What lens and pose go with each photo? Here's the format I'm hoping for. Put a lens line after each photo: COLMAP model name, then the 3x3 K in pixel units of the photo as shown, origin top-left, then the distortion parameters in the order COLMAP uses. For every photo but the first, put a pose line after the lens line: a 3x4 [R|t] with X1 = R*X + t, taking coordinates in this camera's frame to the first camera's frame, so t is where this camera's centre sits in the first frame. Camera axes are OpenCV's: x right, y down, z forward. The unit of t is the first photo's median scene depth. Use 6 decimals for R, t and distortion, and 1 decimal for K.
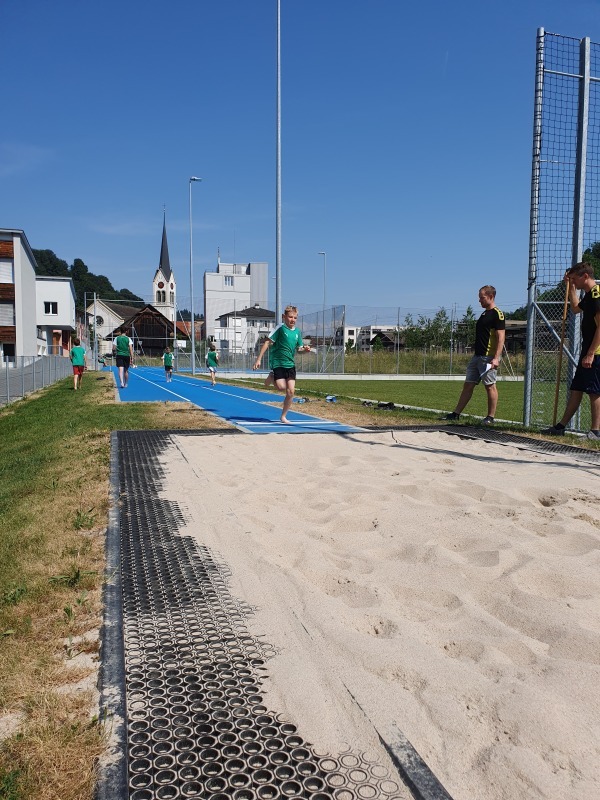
lens RADIAL K [[613.2, 0, 300.5], [0, 613.2, 395.8], [0, 0, 1]] dist [0.002153, 0.000403]
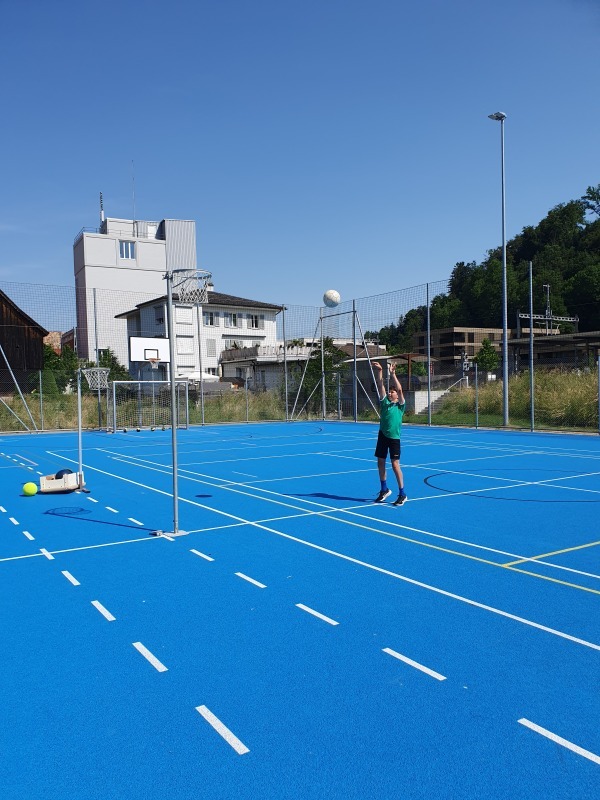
lens RADIAL K [[615.6, 0, 300.0], [0, 615.6, 400.0], [0, 0, 1]] dist [0.000933, -0.009701]
pose [[0.956134, -0.040737, 0.290082, -0.727134], [0.051469, 0.998240, -0.029460, -0.165340], [-0.288371, 0.043098, 0.956548, 2.388966]]
